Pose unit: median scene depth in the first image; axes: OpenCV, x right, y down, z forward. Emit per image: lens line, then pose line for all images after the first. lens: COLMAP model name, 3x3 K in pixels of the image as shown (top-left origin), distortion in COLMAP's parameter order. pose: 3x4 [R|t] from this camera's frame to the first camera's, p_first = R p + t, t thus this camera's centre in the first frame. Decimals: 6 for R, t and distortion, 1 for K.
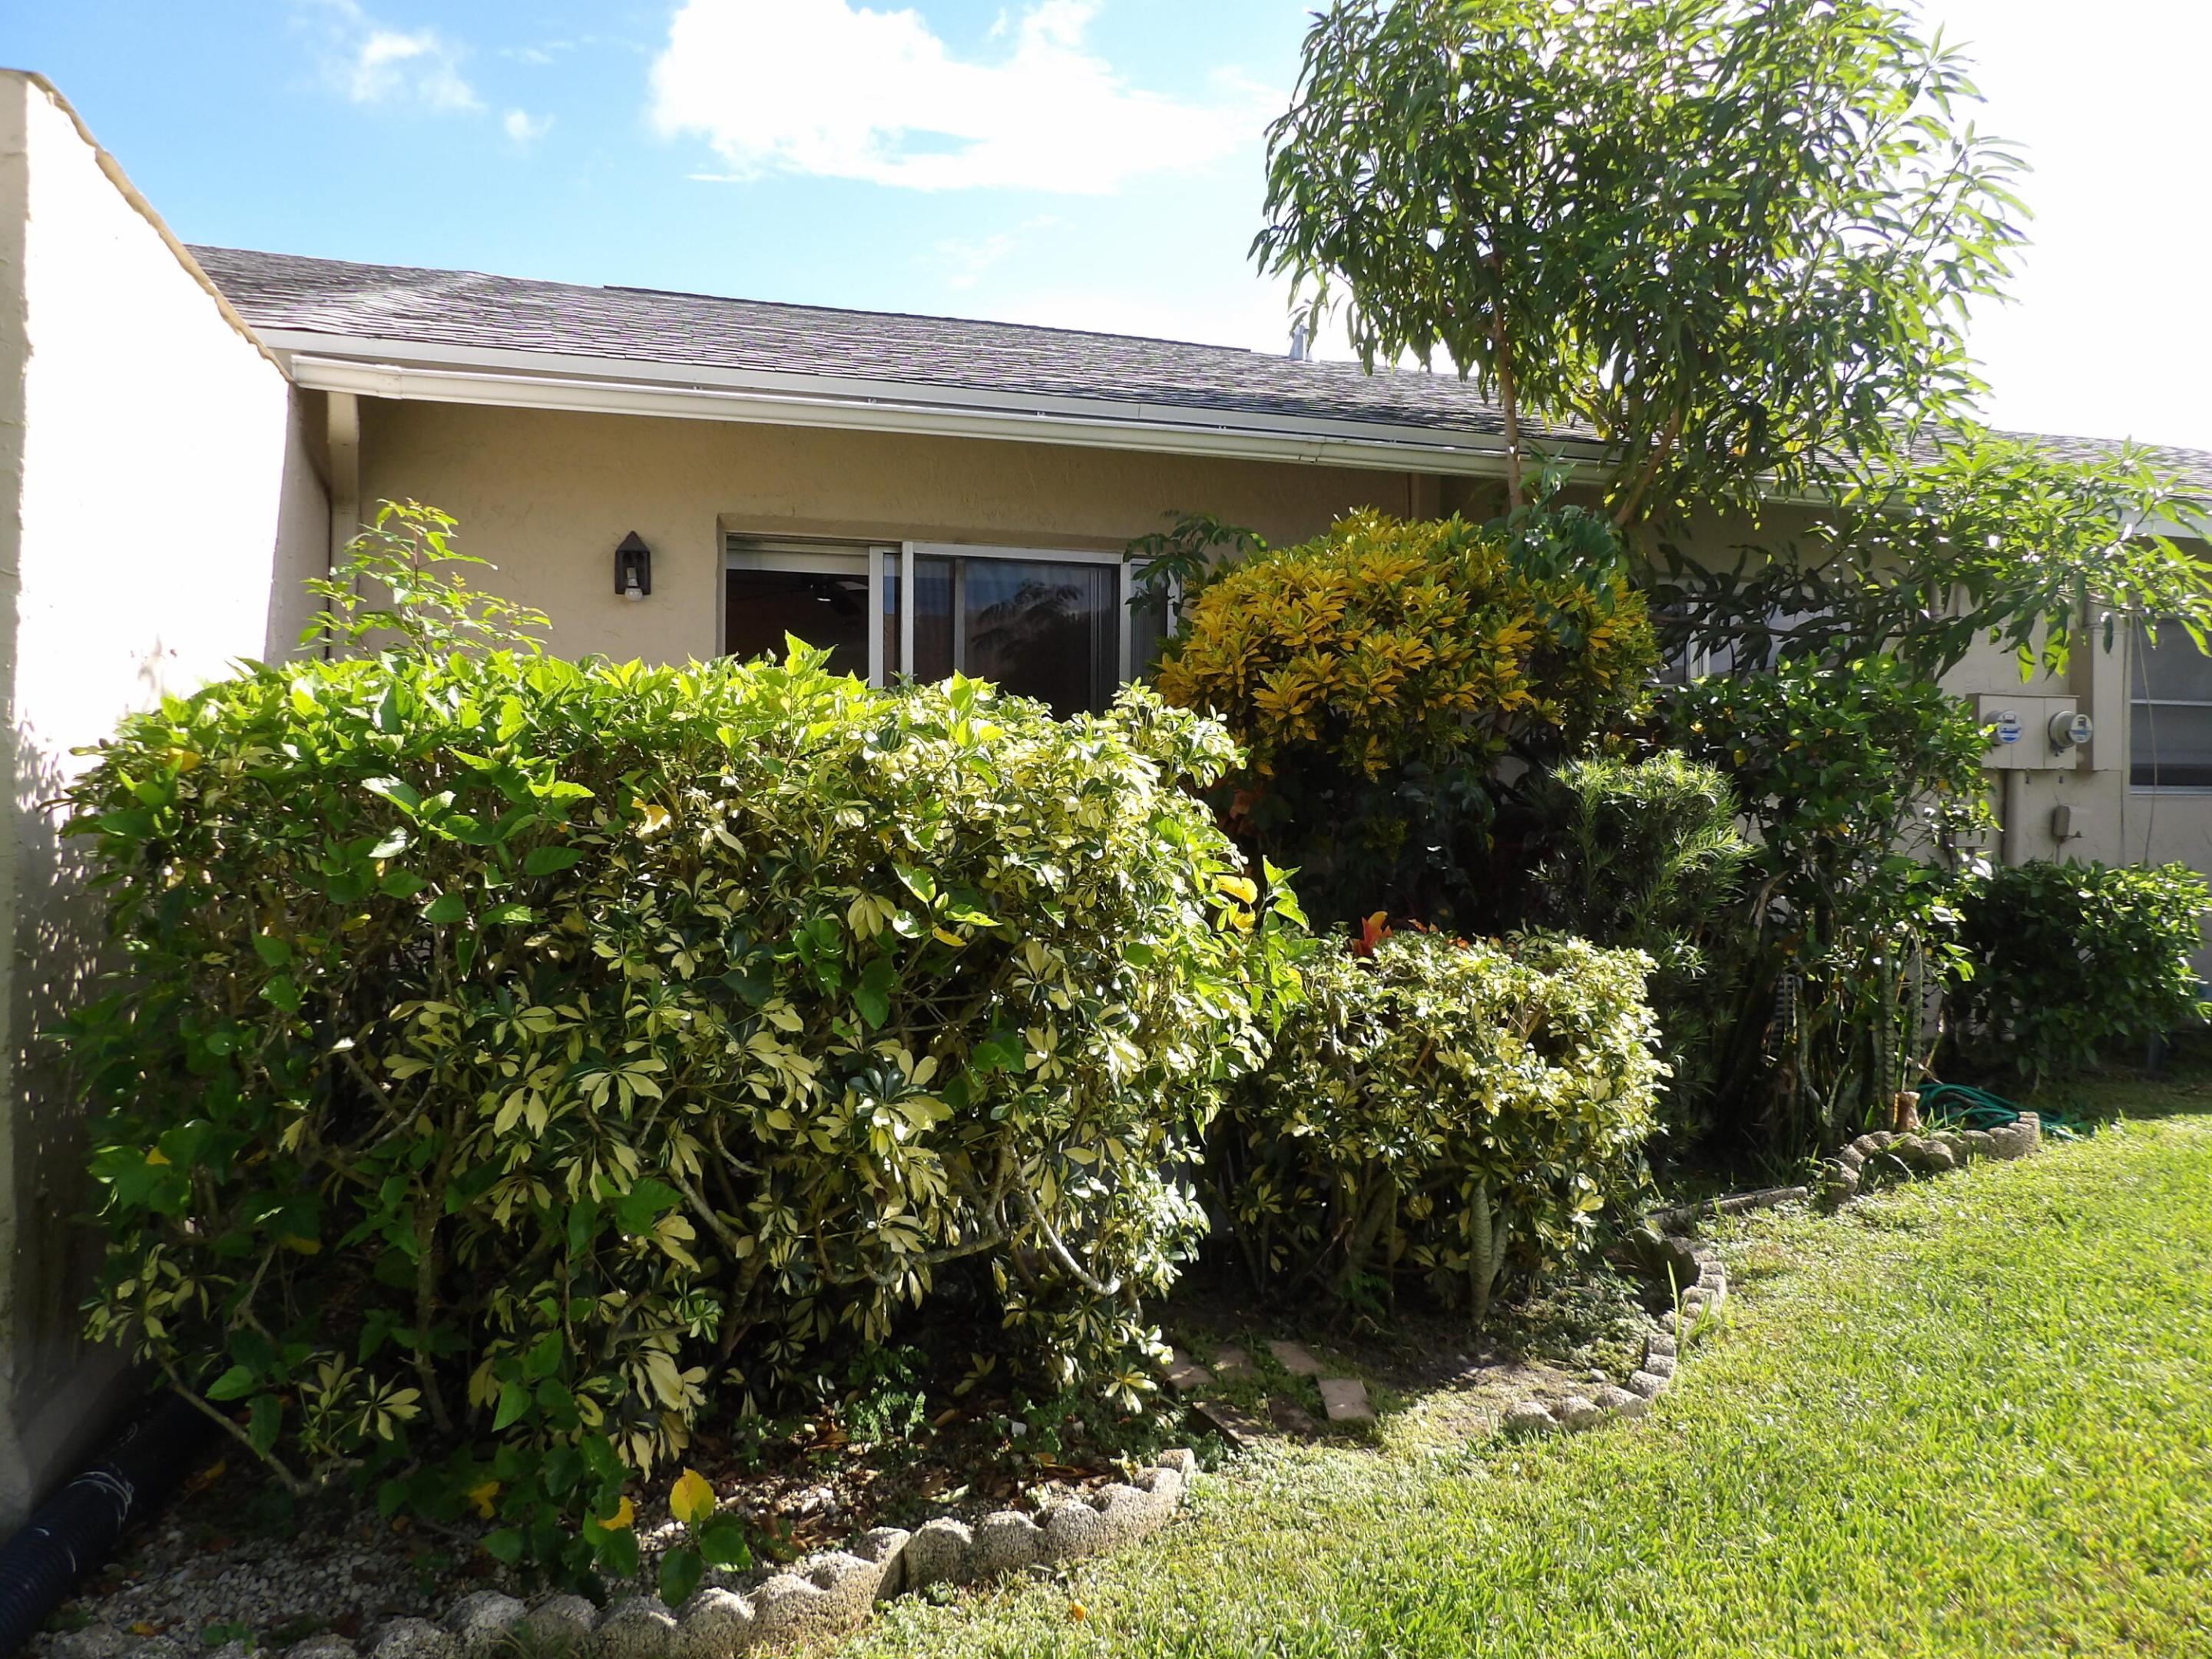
lens RADIAL K [[1556.0, 0, 1106.0], [0, 1556.0, 829.5], [0, 0, 1]] dist [-0.050025, -0.000626]
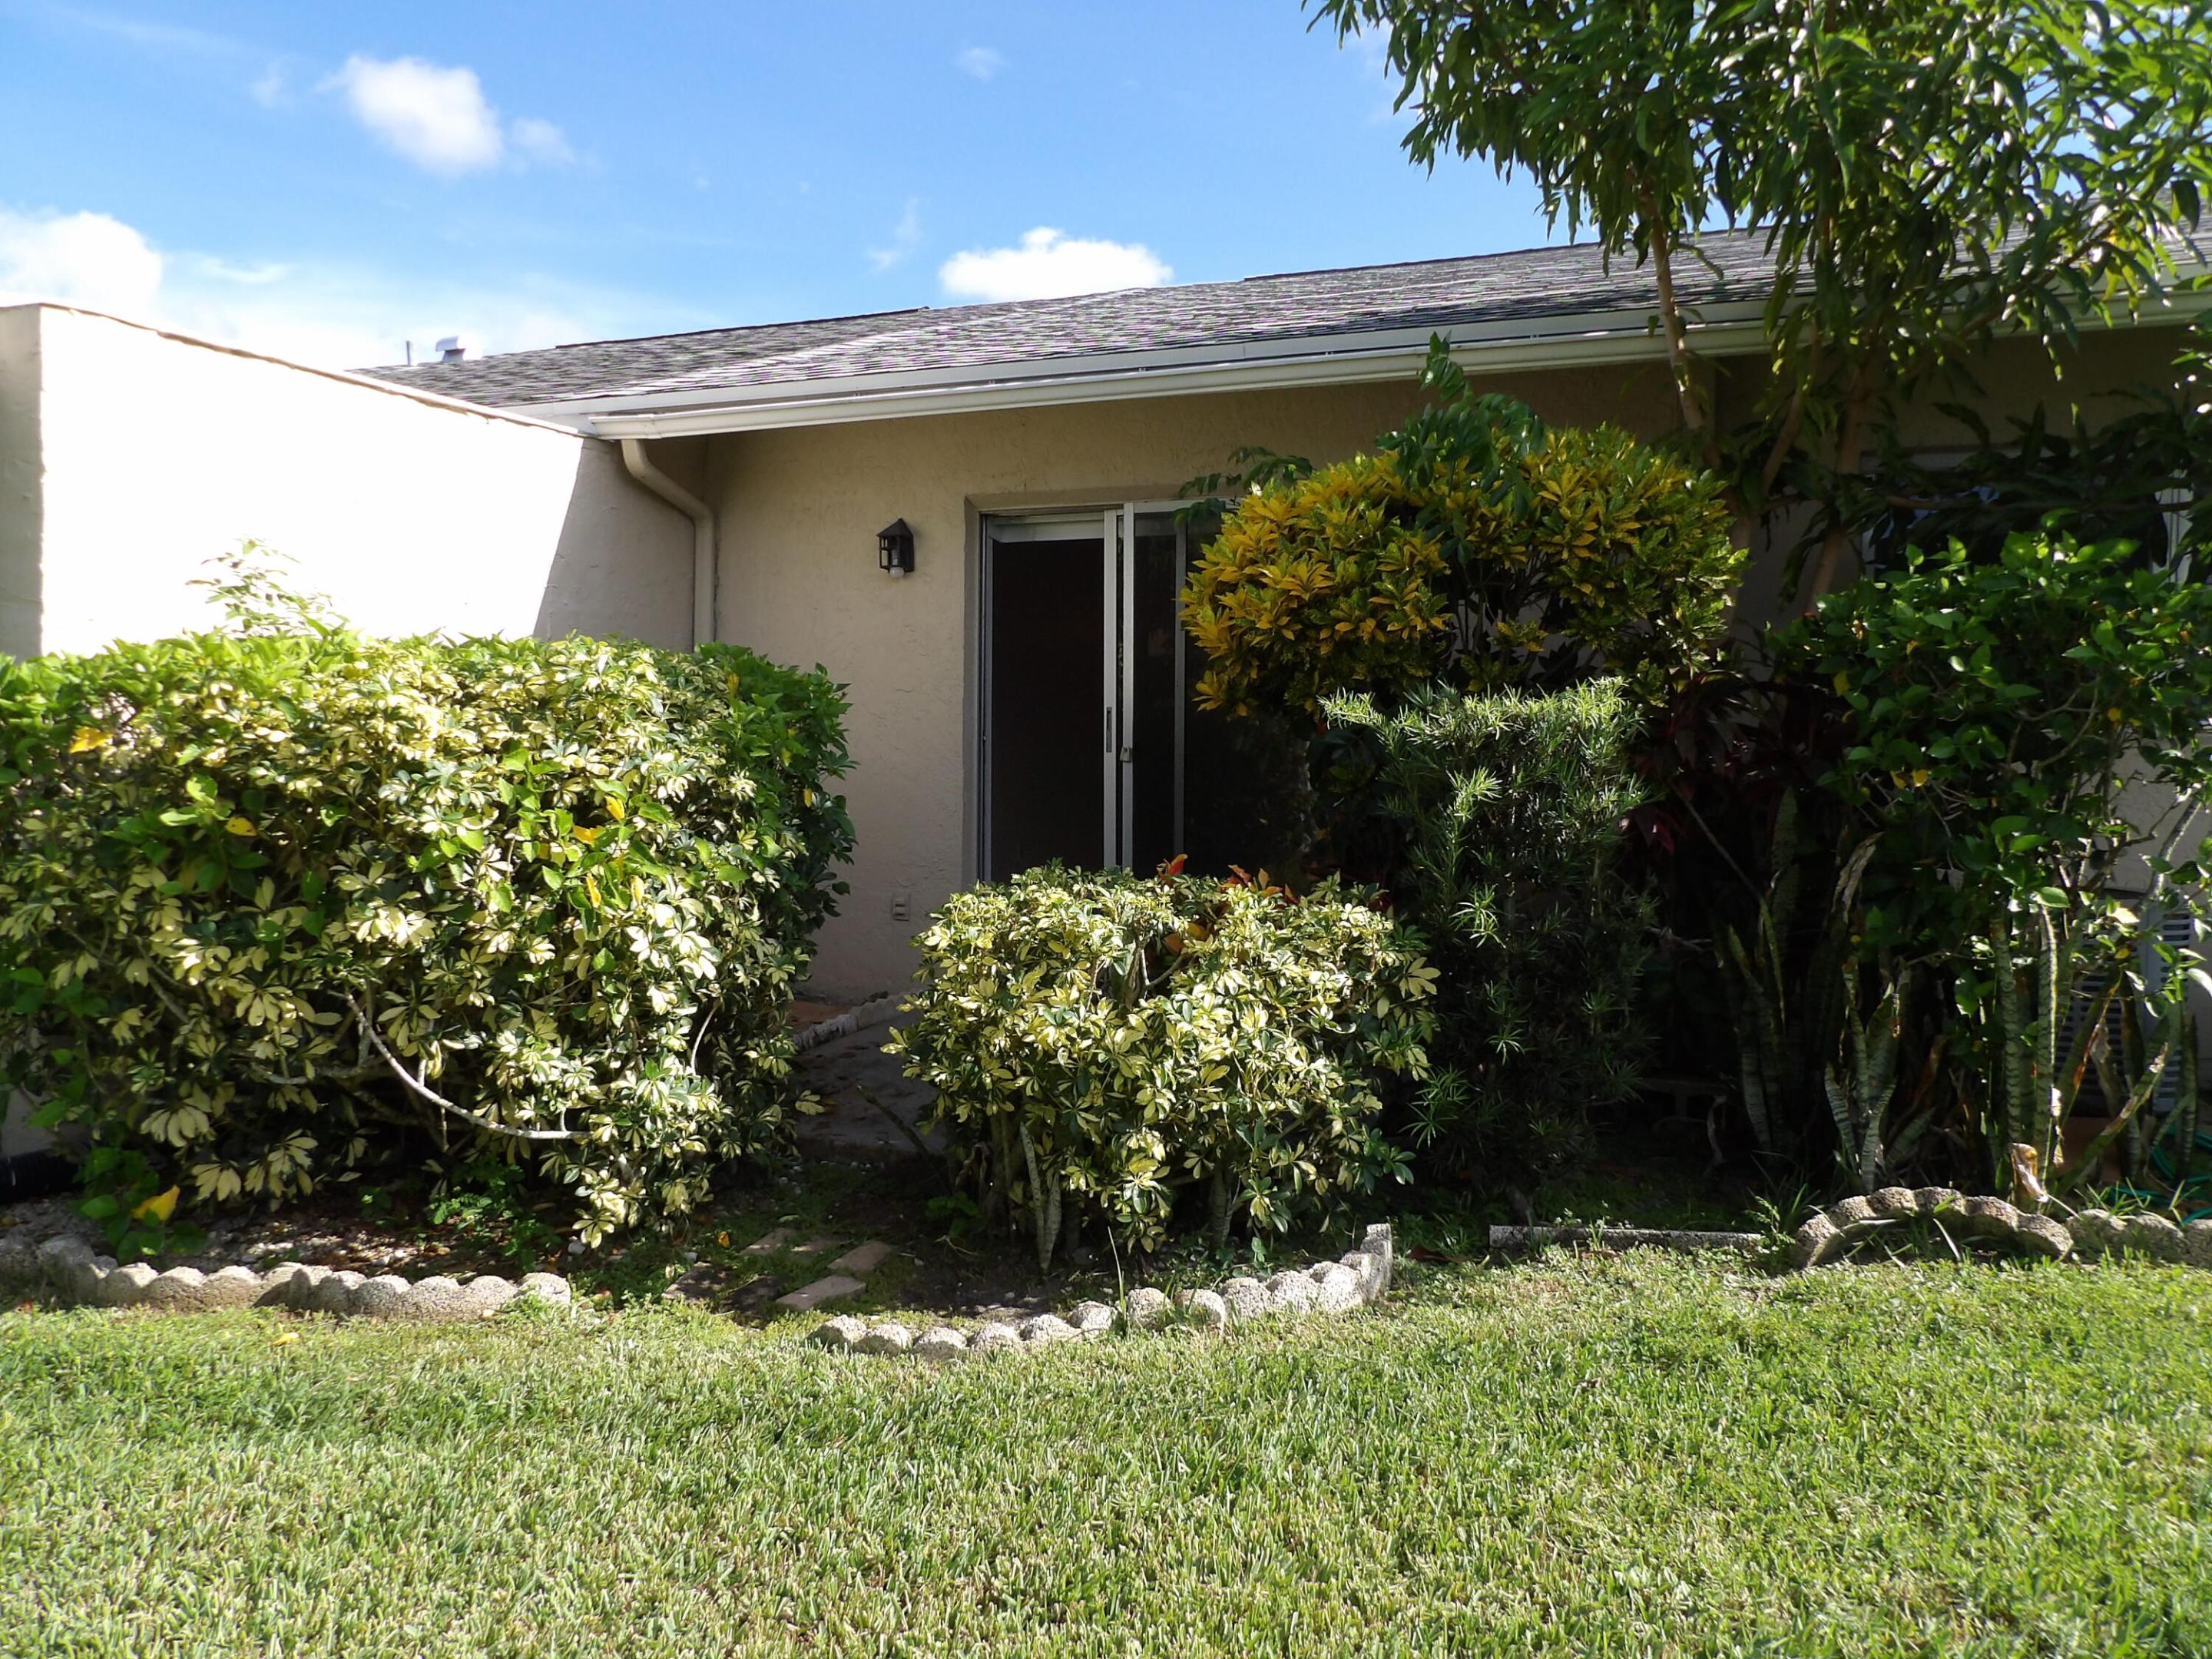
lens RADIAL K [[1570.8, 0, 1106.0], [0, 1570.8, 829.5], [0, 0, 1]] dist [-0.038067, 0.041485]
pose [[0.798370, 0.026810, -0.601571, 0.539011], [-0.011641, 0.999509, 0.029095, 0.006437], [0.602055, -0.016225, 0.798290, 0.141143]]
